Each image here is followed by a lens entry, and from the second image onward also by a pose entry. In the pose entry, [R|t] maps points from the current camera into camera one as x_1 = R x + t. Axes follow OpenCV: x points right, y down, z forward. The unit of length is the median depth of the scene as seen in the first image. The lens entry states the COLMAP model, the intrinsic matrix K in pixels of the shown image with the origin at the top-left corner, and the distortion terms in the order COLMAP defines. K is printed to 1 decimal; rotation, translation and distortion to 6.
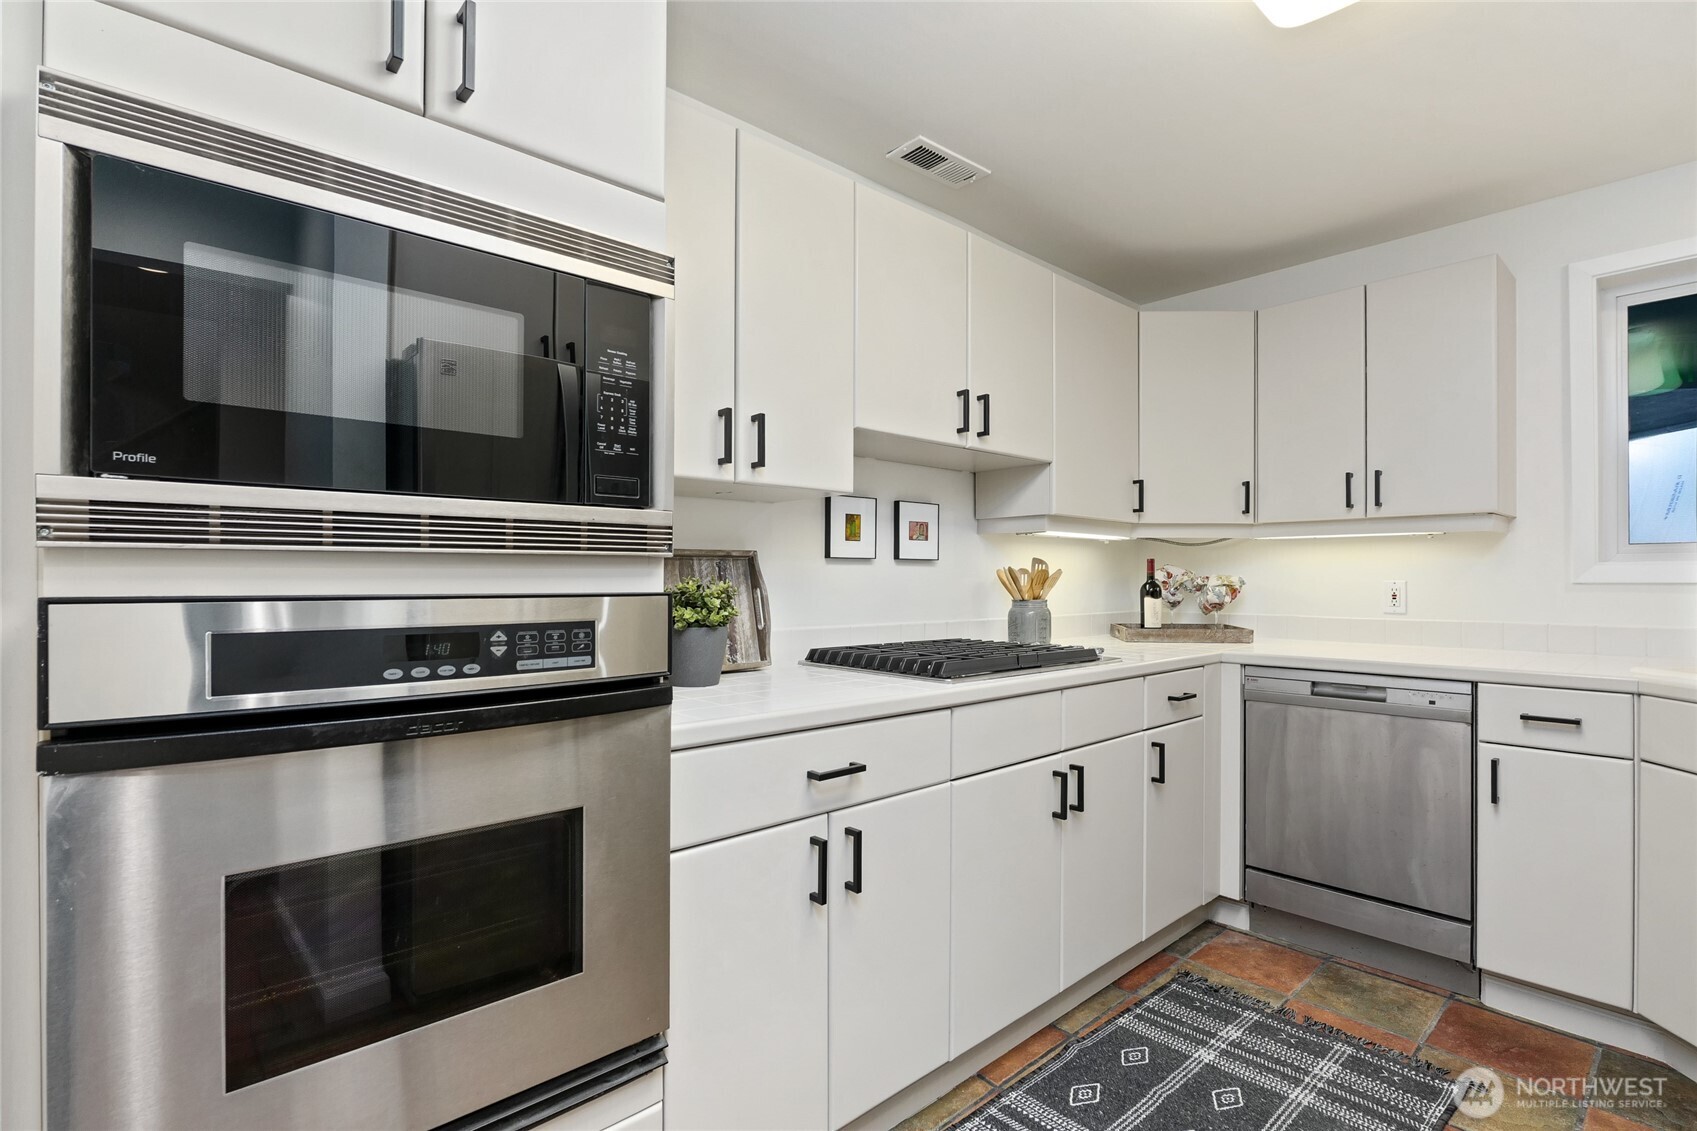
lens RADIAL K [[783.2, 0, 834.4], [0, 783.2, 575.1], [0, 0, 1]] dist [-0.005387, -0.000394]
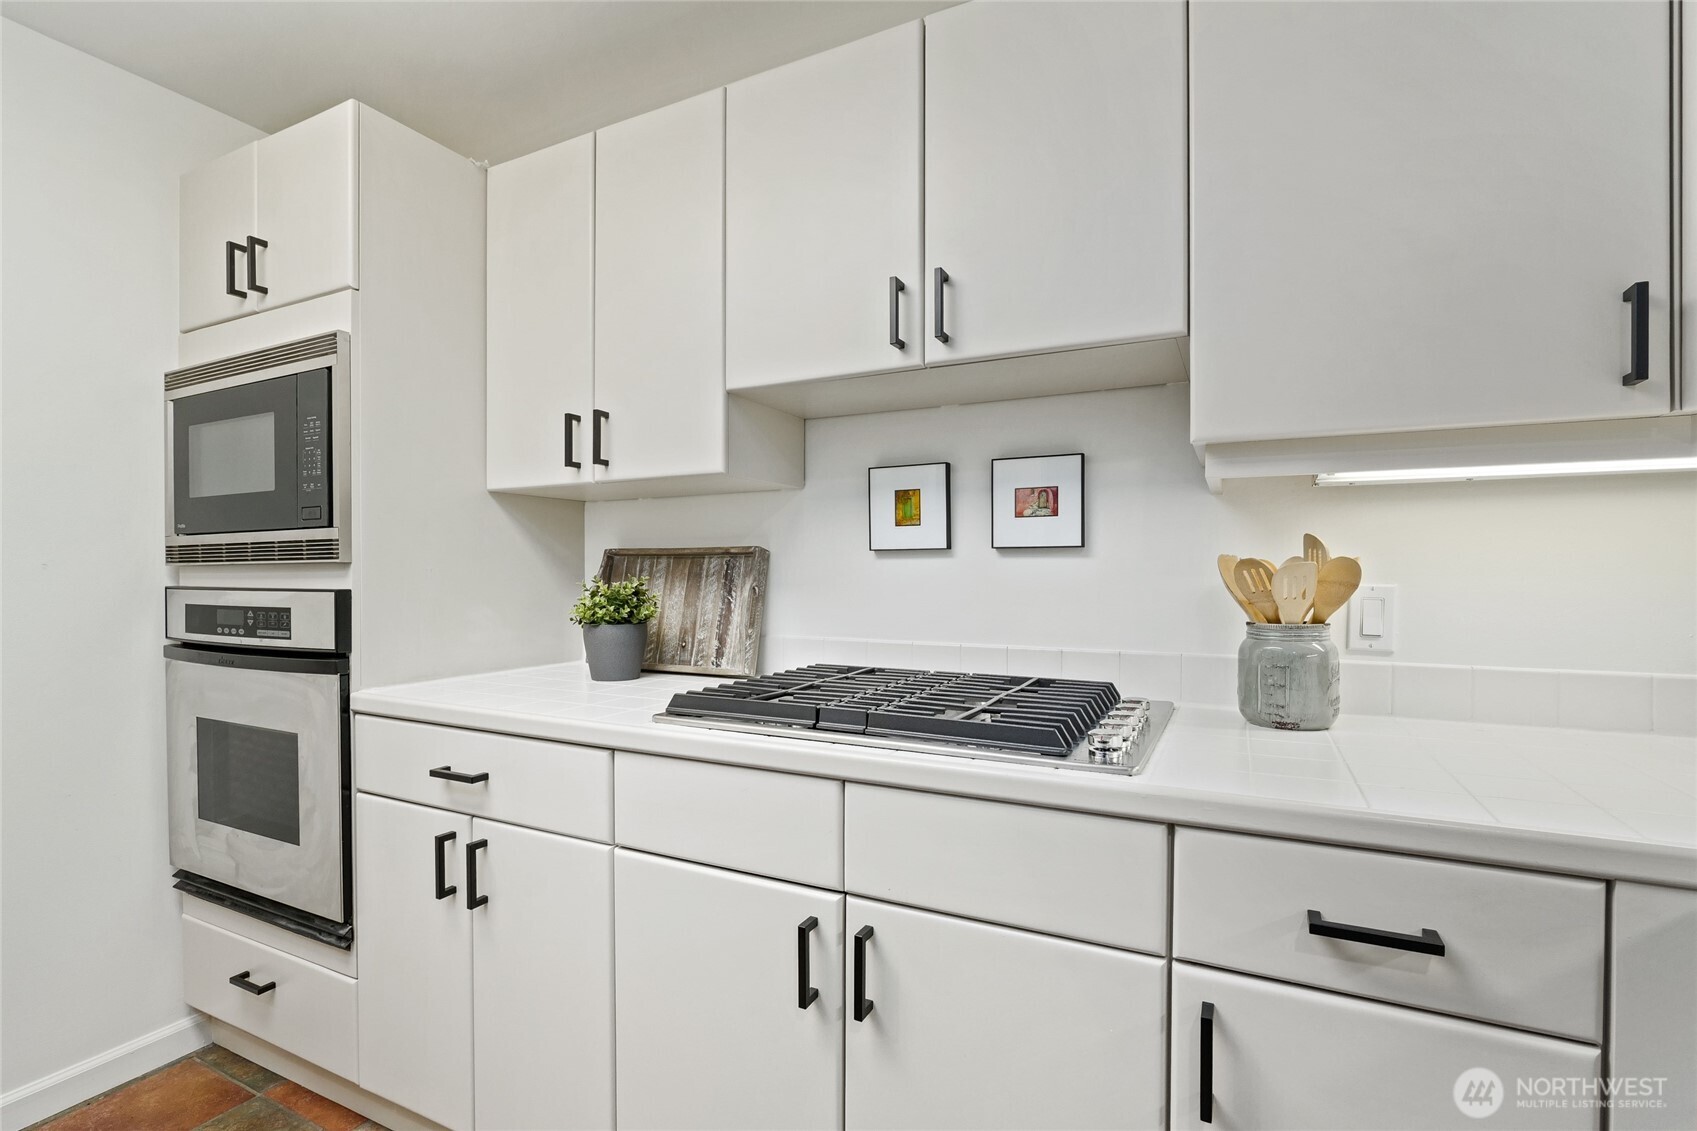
lens RADIAL K [[783.2, 0, 841.5], [0, 783.2, 572.9], [0, 0, 1]] dist [-0.005387, -0.000394]
pose [[0.372374, 0.002129, -0.928080, 0.800534], [0.005481, 0.999975, 0.004493, -0.004376], [0.928067, -0.006760, 0.372353, 0.790432]]
